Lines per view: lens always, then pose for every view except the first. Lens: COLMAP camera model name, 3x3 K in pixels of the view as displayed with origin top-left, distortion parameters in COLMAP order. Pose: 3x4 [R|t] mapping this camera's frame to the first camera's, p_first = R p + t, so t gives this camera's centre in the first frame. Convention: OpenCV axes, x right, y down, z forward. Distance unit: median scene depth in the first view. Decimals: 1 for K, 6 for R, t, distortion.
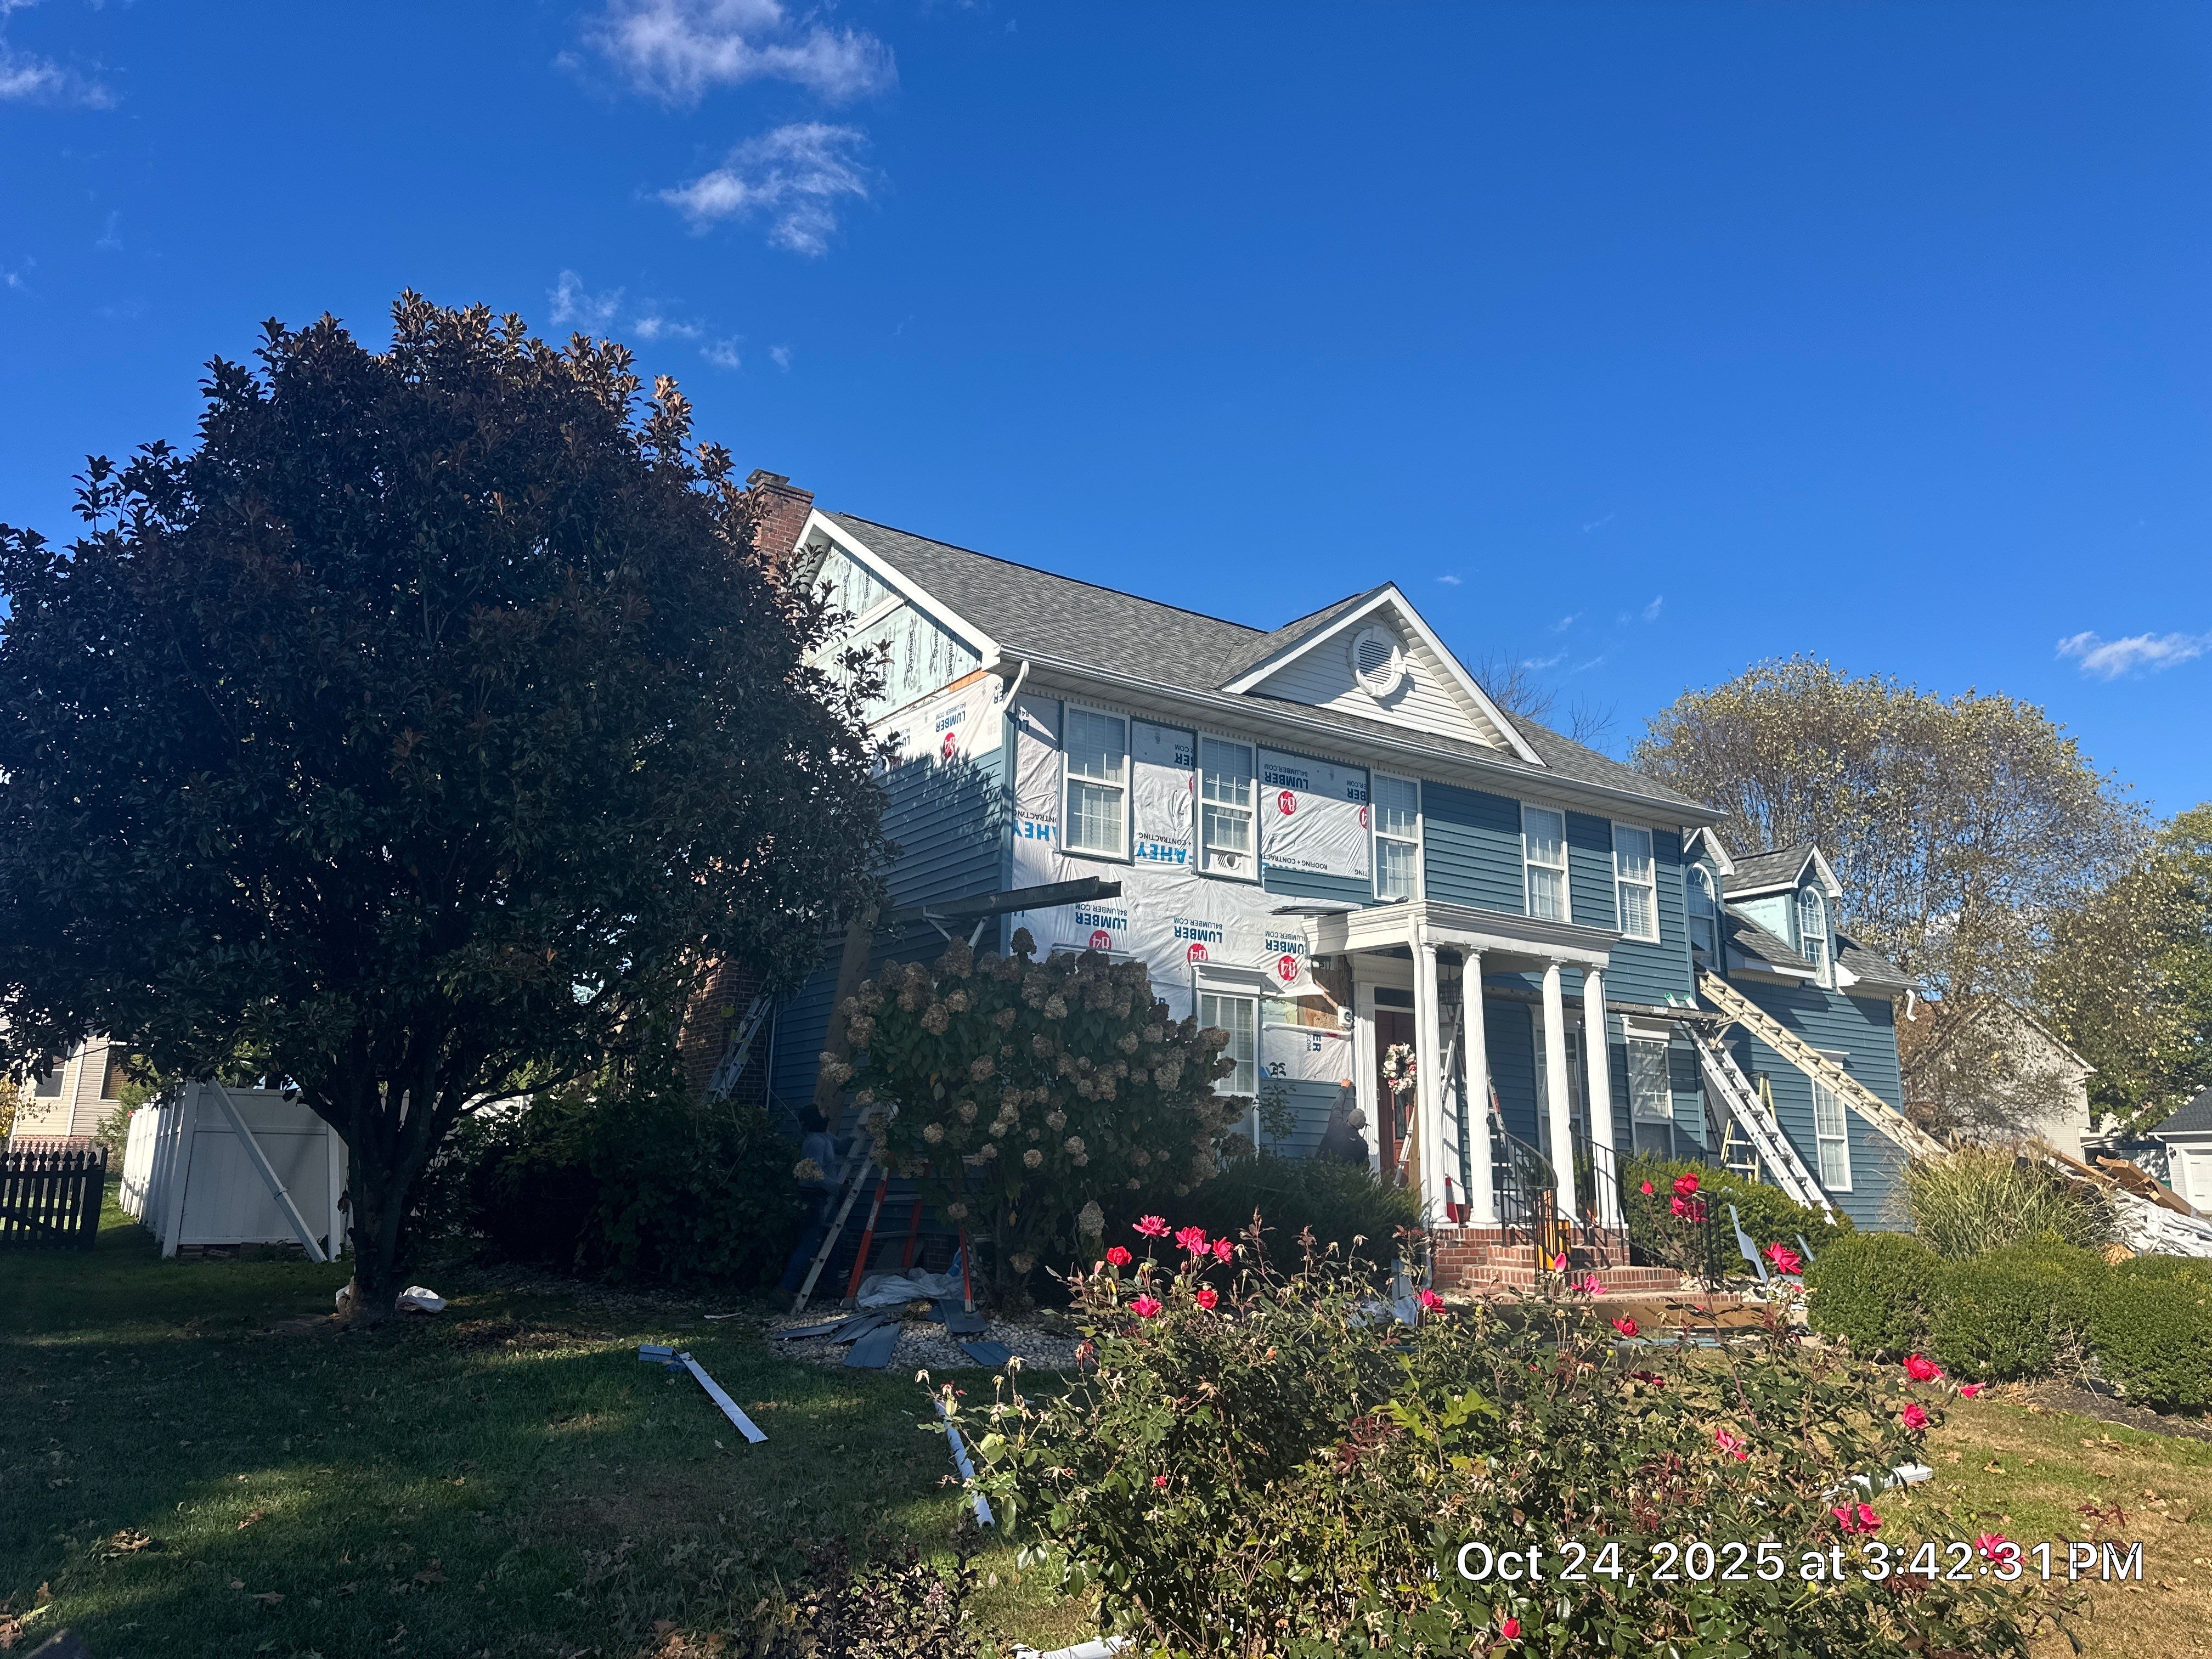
lens RADIAL K [[1560.3, 0, 1076.4], [0, 1560.3, 820.1], [0, 0, 1]] dist [0.037064, -0.069034]
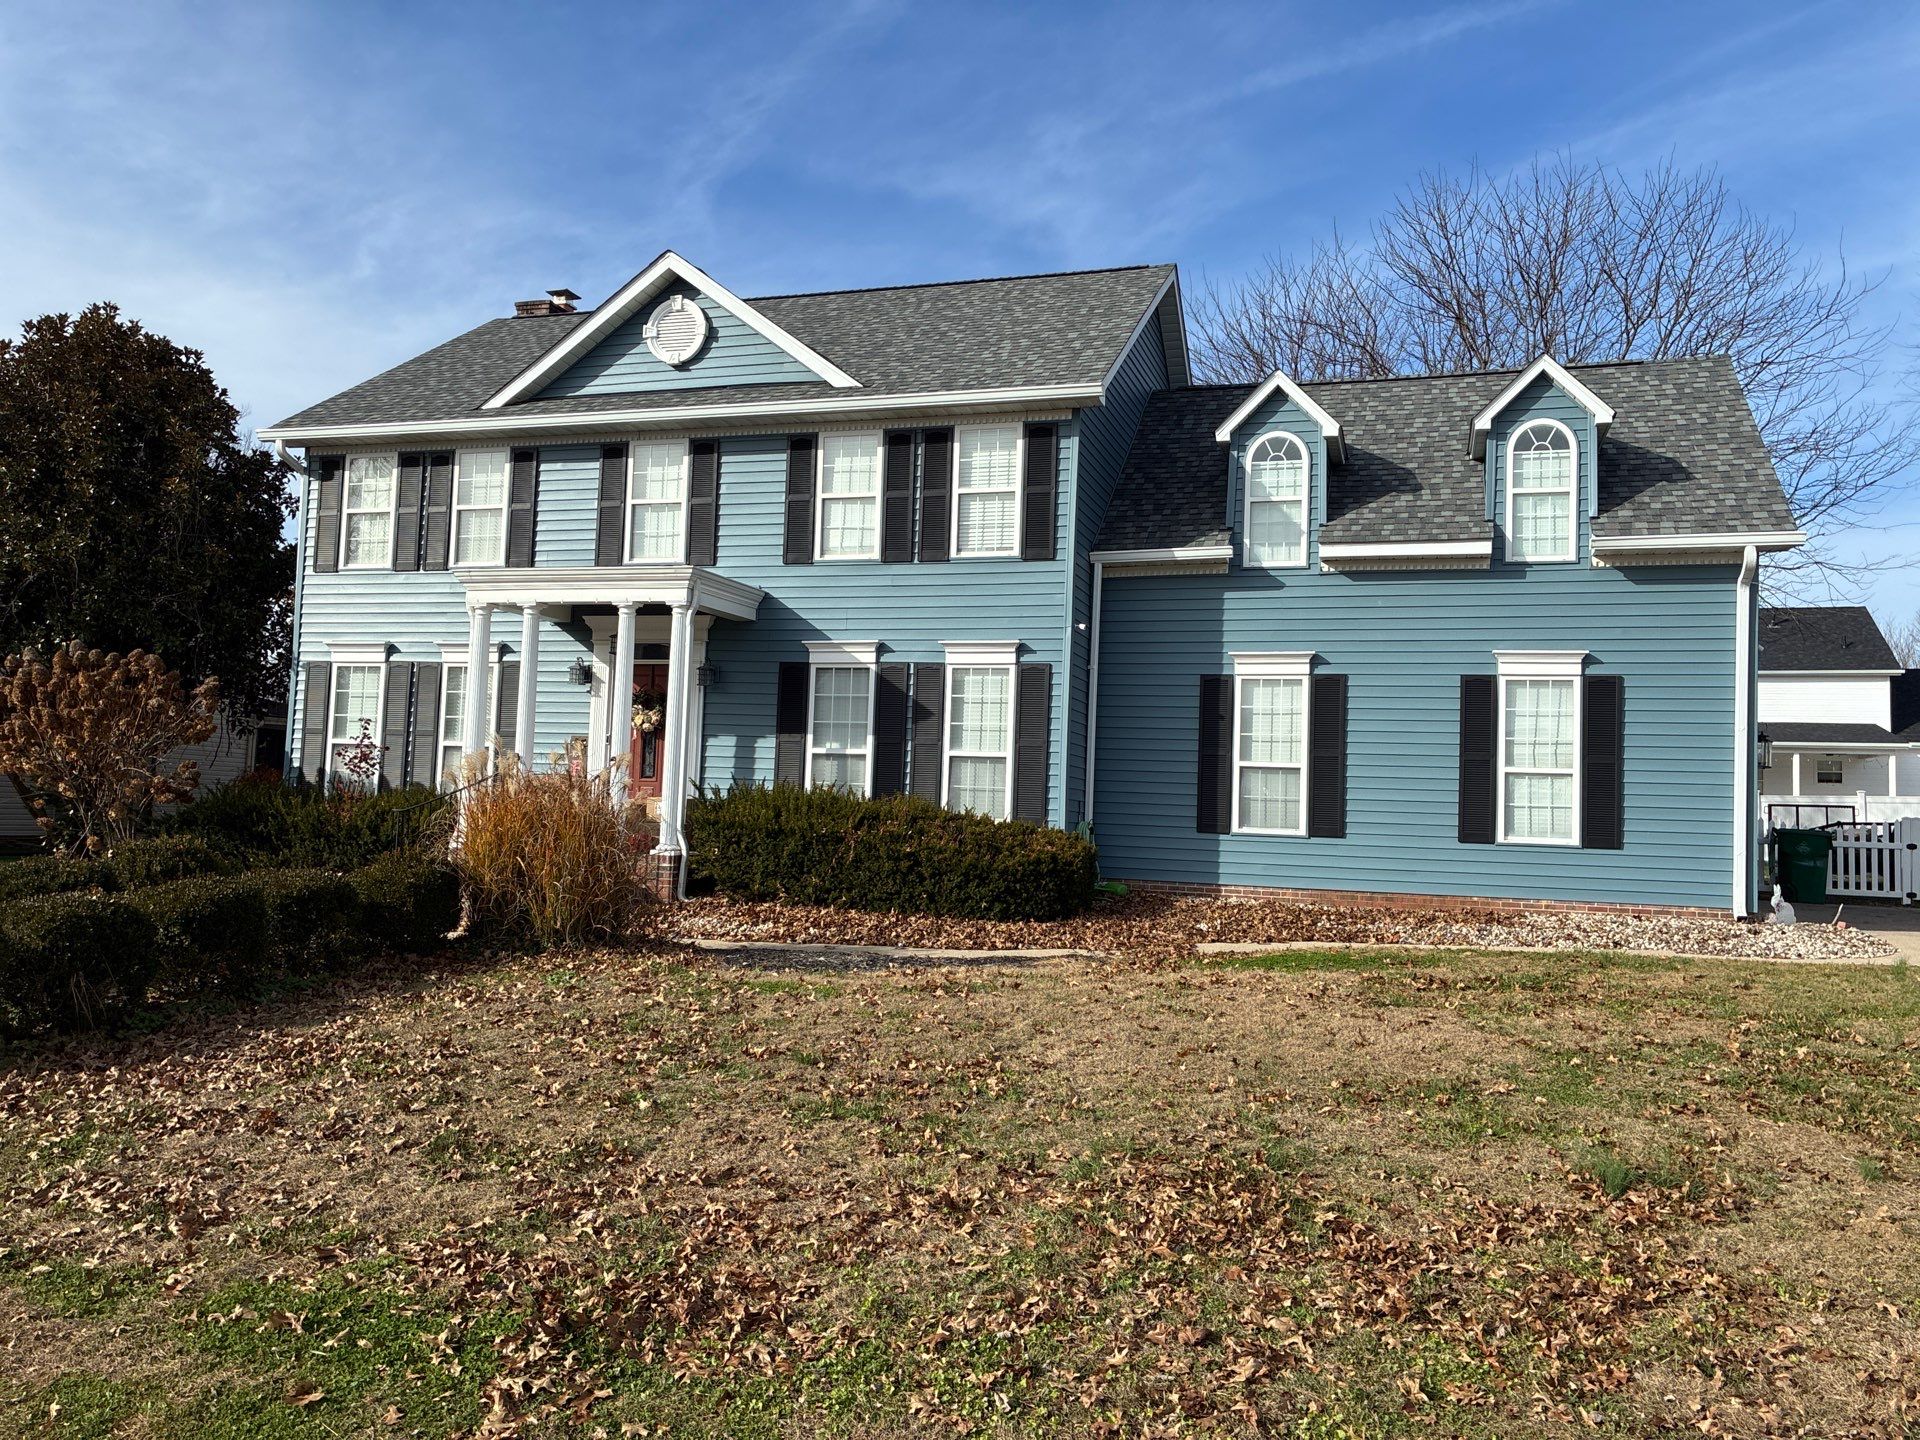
lens RADIAL K [[1515.7, 0, 960.0], [0, 1515.7, 720.0], [0, 0, 1]] dist [0.036648, -0.002697]
pose [[0.623591, -0.063078, -0.779201, 1.193301], [0.151794, 0.987539, 0.041537, 0.154679], [0.766872, -0.144180, 0.625396, 0.517674]]
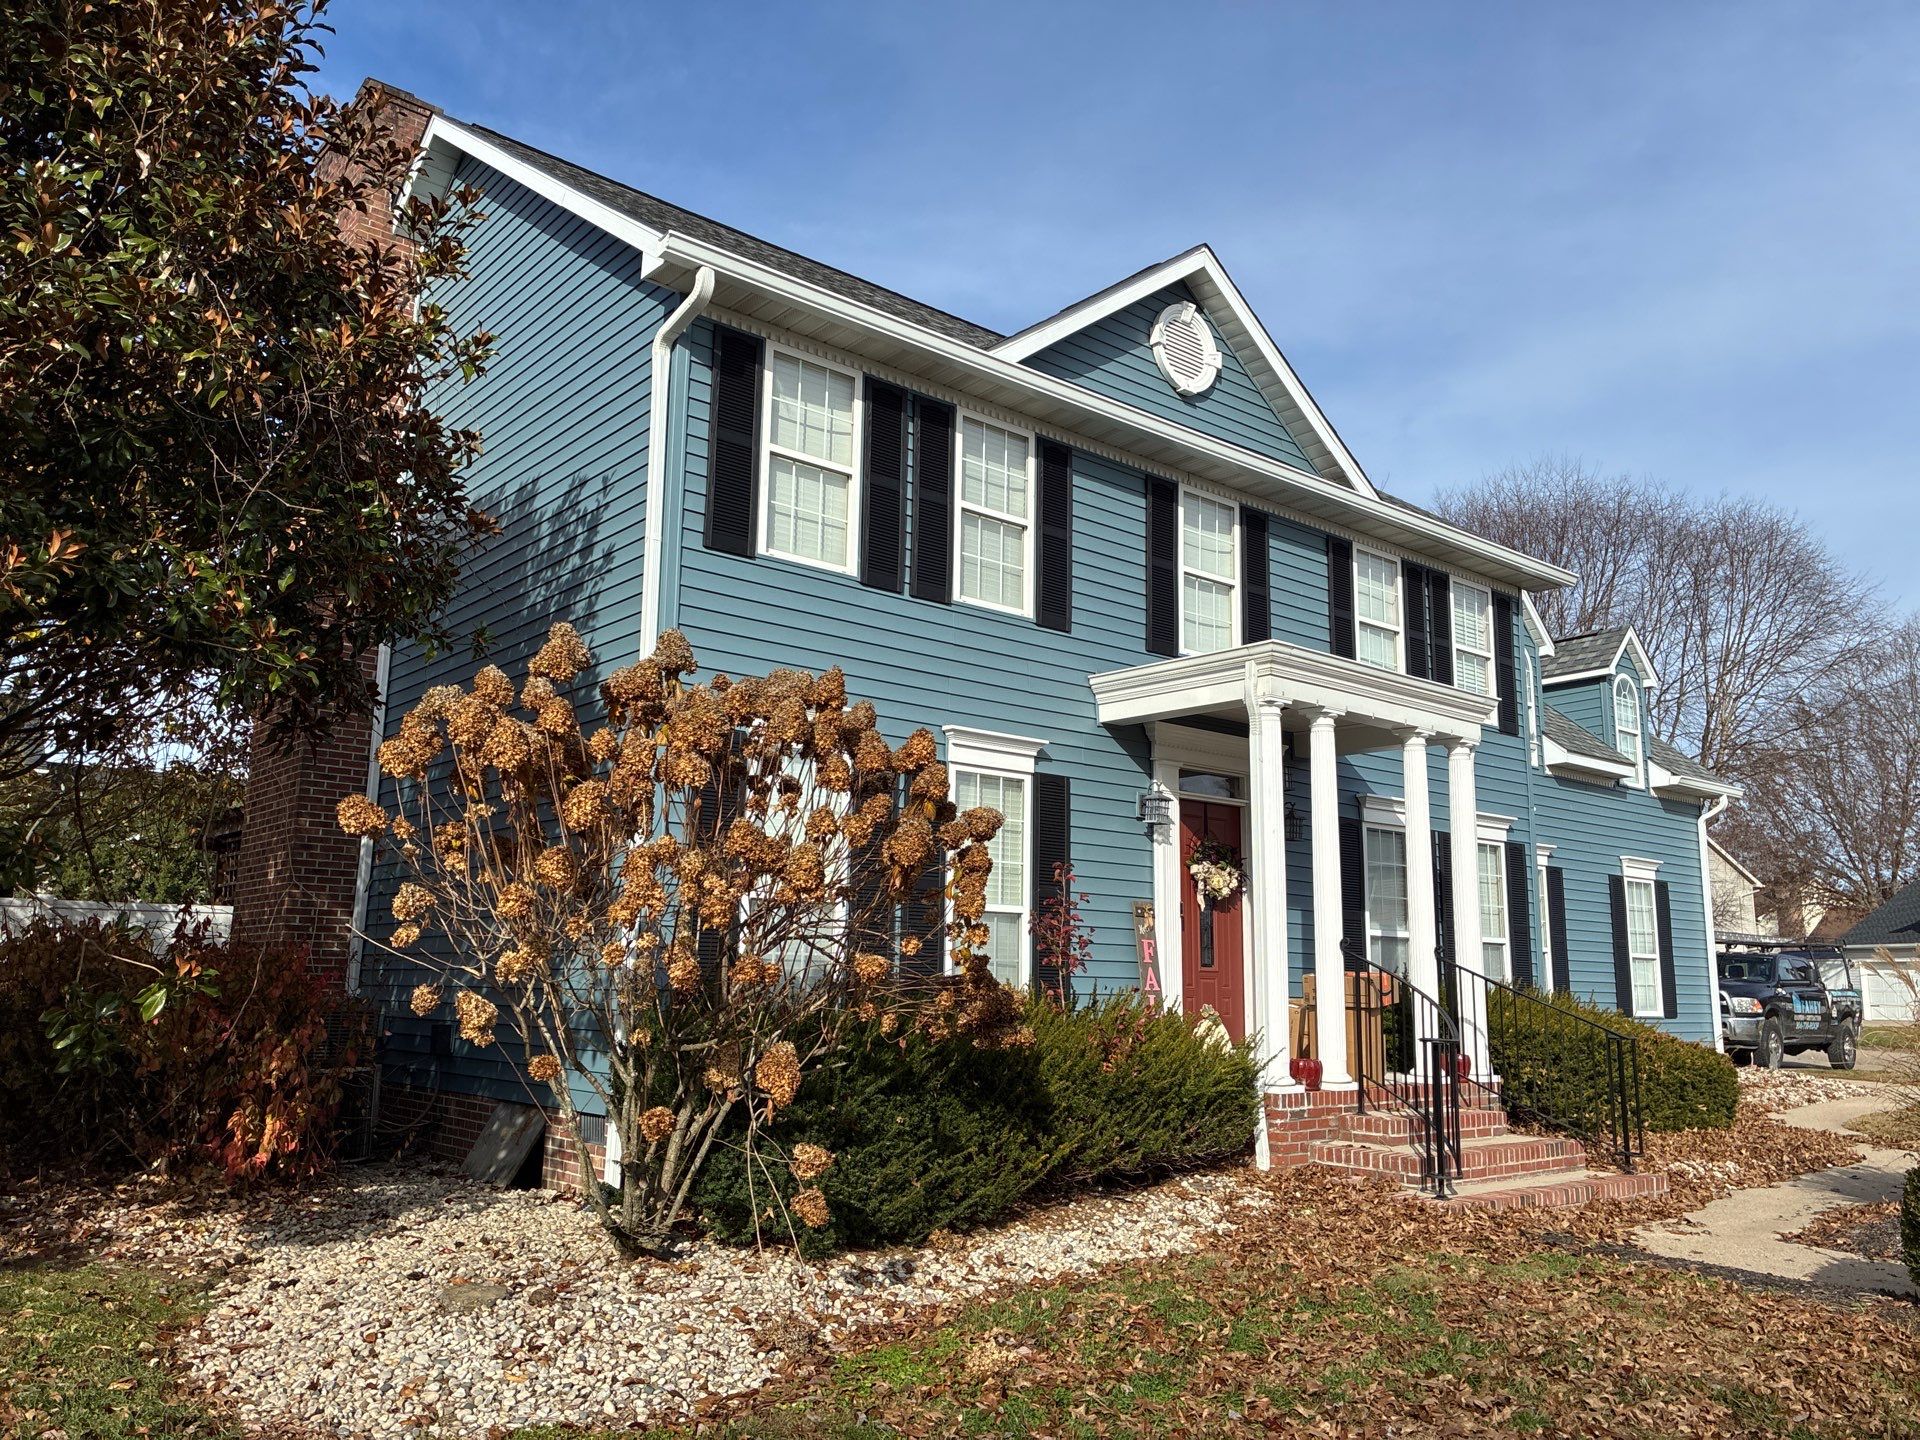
lens RADIAL K [[1460.5, 0, 960.0], [0, 1460.5, 720.0], [0, 0, 1]] dist [0.035198, -0.001686]
pose [[0.993923, 0.016004, 0.108905, 0.007646], [-0.021237, 0.998666, 0.047057, 0.053486], [-0.108006, -0.049084, 0.992938, 0.311794]]
